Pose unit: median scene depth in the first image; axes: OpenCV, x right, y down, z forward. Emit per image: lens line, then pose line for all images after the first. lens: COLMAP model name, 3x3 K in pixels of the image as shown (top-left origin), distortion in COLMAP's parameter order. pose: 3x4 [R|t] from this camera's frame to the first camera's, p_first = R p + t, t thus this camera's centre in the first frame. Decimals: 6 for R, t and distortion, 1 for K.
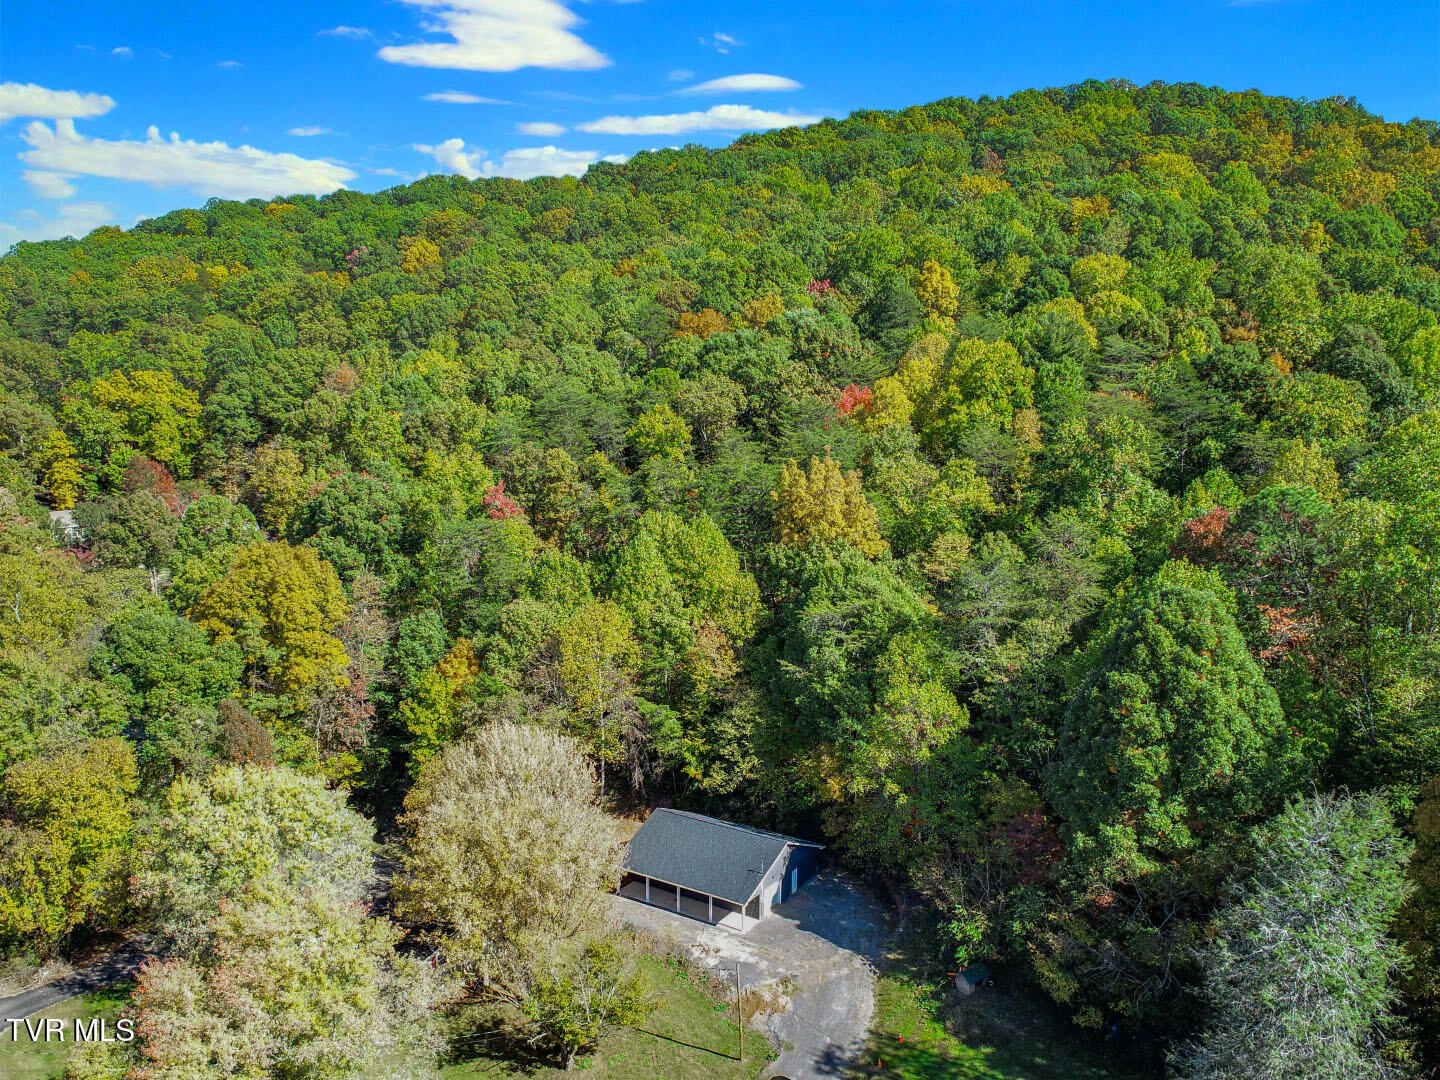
lens RADIAL K [[1088.2, 0, 720.0], [0, 1088.2, 540.0], [0, 0, 1]] dist [-0.012245, 0.003437]
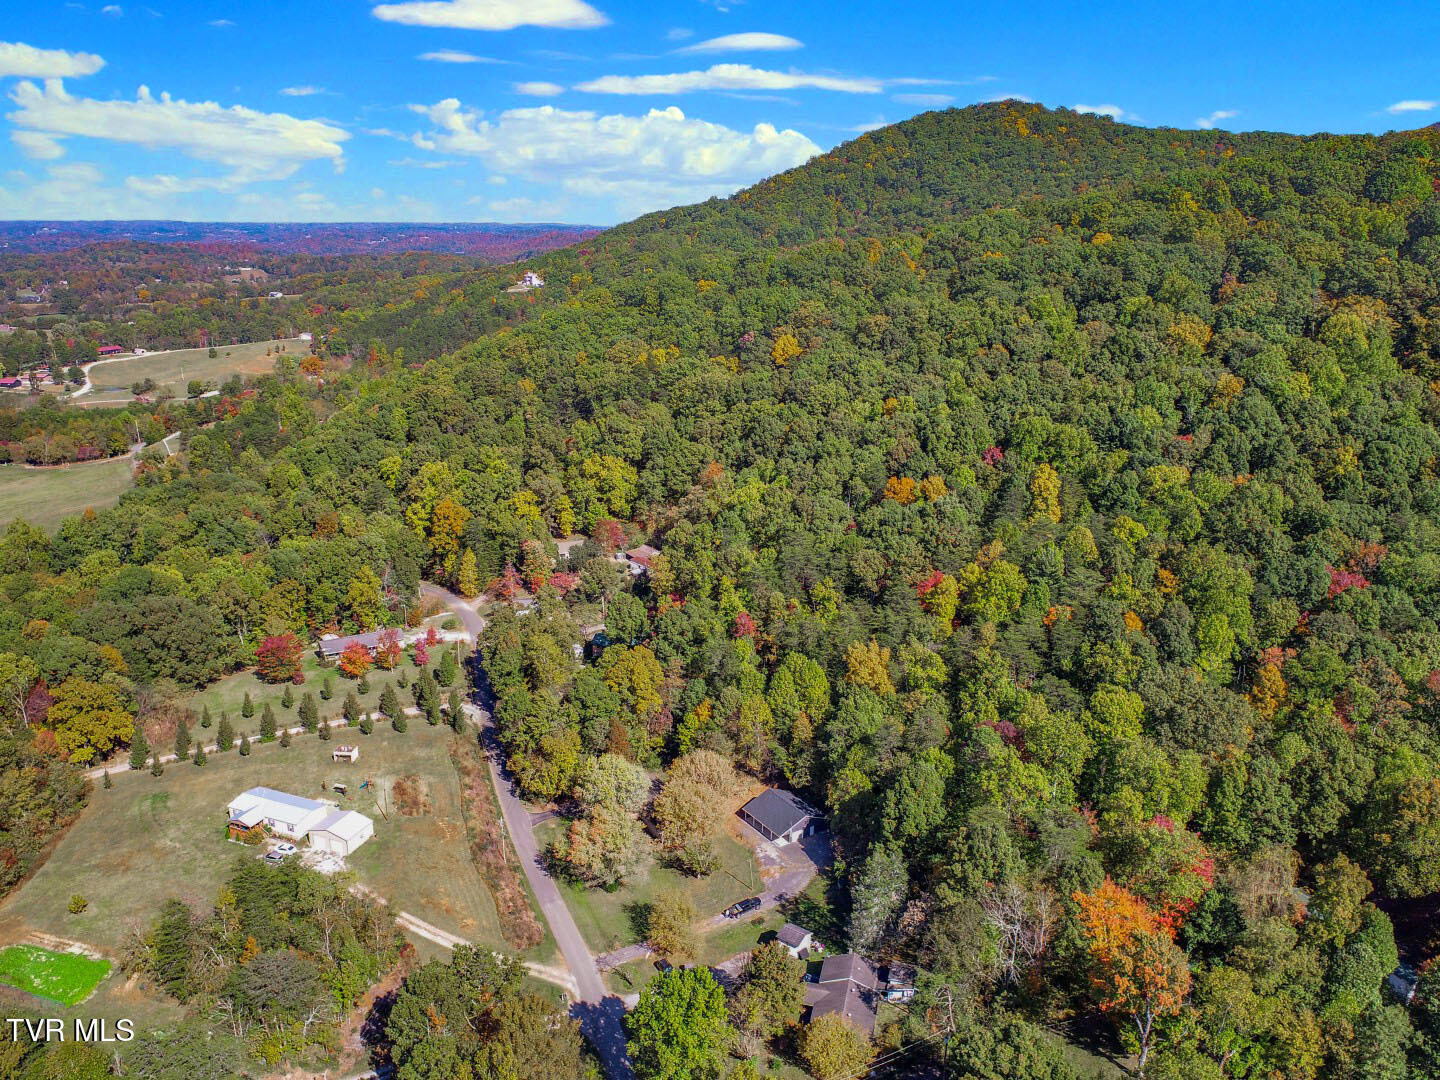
lens RADIAL K [[1088.2, 0, 720.0], [0, 1088.2, 540.0], [0, 0, 1]] dist [-0.012245, 0.003437]
pose [[0.914837, 0.118789, -0.385957, 0.536644], [-0.061705, 0.985653, 0.157101, -0.506402], [0.399082, -0.119906, 0.909041, -0.886676]]
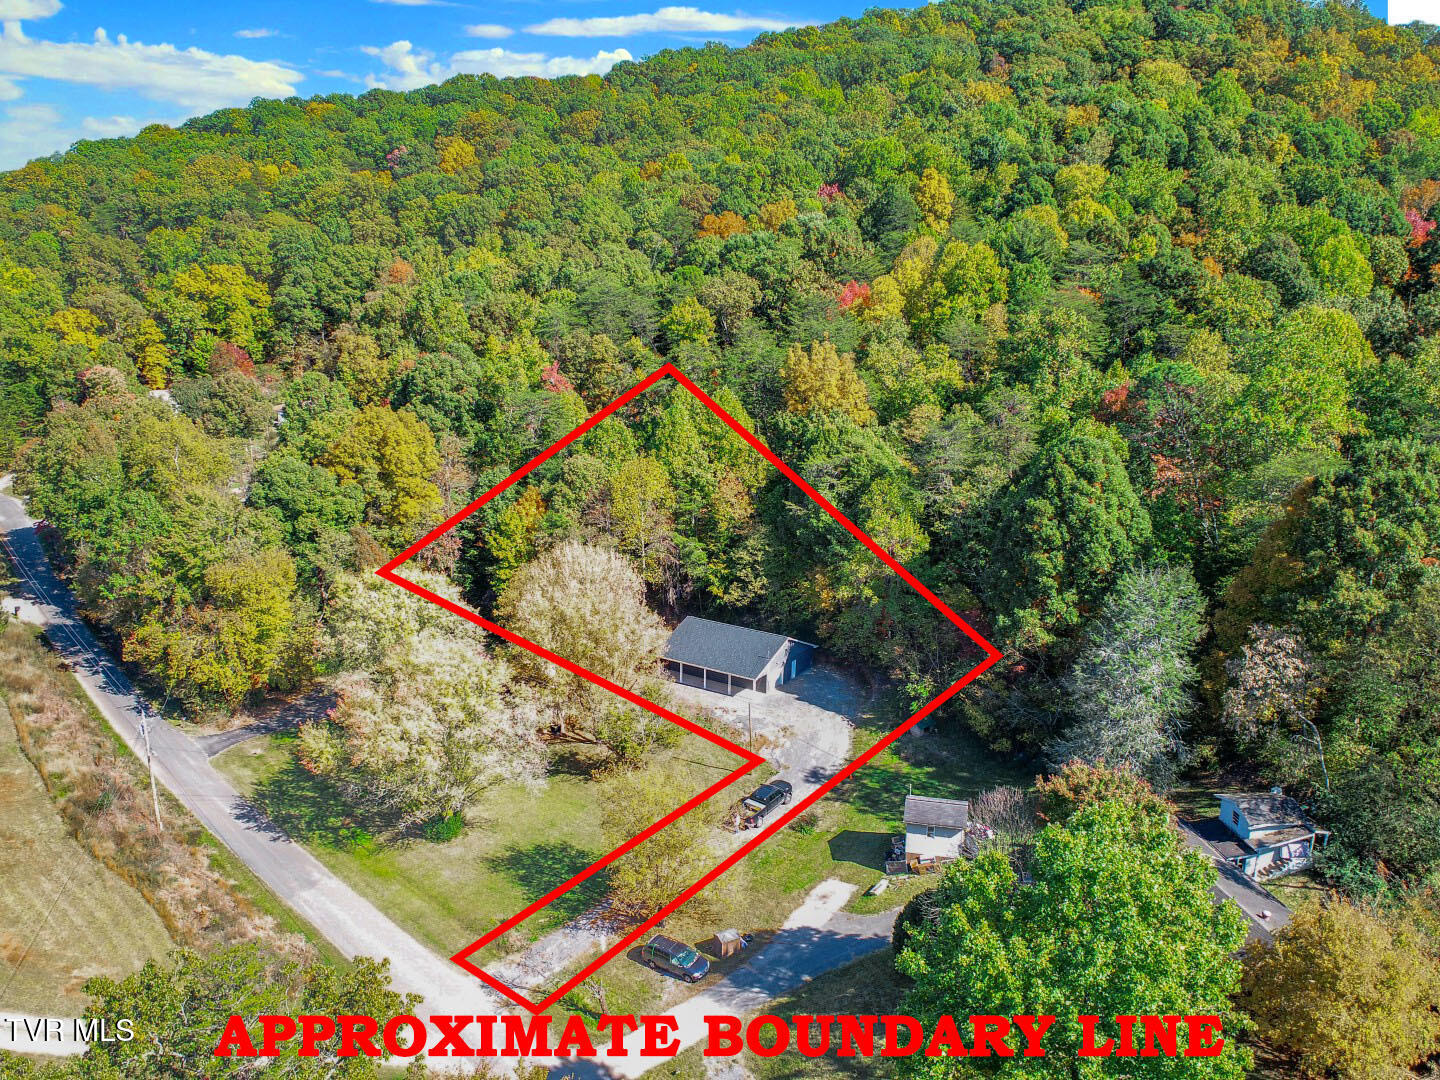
lens RADIAL K [[1088.2, 0, 720.0], [0, 1088.2, 540.0], [0, 0, 1]] dist [-0.012245, 0.003437]
pose [[0.999885, 0.009354, -0.011934, -0.004093], [-0.008209, 0.995666, 0.092642, 0.028472], [0.012749, -0.092534, 0.995628, -0.203927]]
